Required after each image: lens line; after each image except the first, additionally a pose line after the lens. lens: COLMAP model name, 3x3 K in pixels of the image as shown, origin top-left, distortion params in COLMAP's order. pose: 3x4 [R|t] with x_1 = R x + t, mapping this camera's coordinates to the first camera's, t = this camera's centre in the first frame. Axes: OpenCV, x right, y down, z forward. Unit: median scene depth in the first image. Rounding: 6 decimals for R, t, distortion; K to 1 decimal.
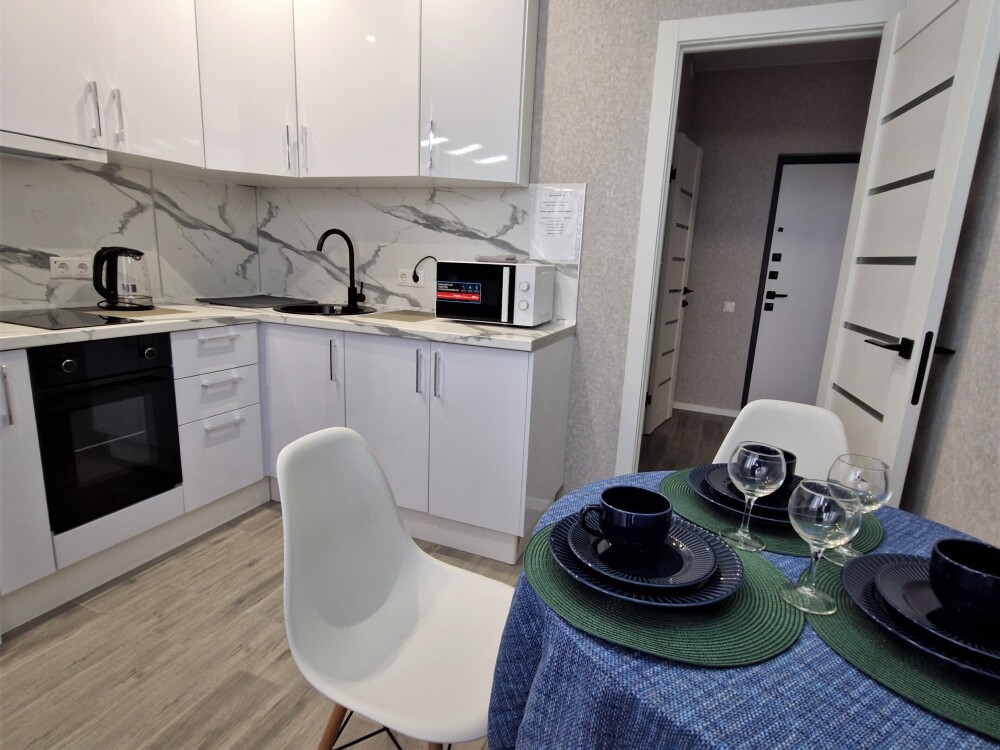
lens RADIAL K [[522.8, 0, 483.5], [0, 522.8, 375.7], [0, 0, 1]] dist [0.007543, -0.008748]
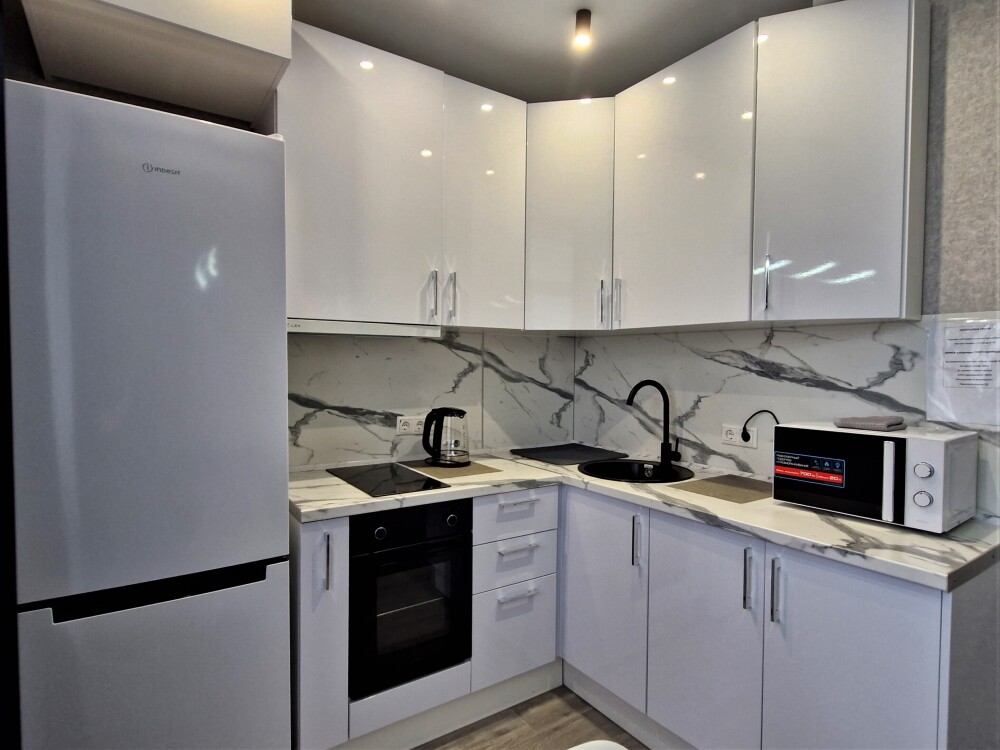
lens RADIAL K [[522.8, 0, 512.3], [0, 522.8, 387.9], [0, 0, 1]] dist [0.007543, -0.008748]
pose [[0.851052, -0.016354, -0.524826, -0.013639], [-0.088040, 0.980920, -0.173332, -0.105756], [0.517647, 0.193720, 0.833375, 0.155793]]
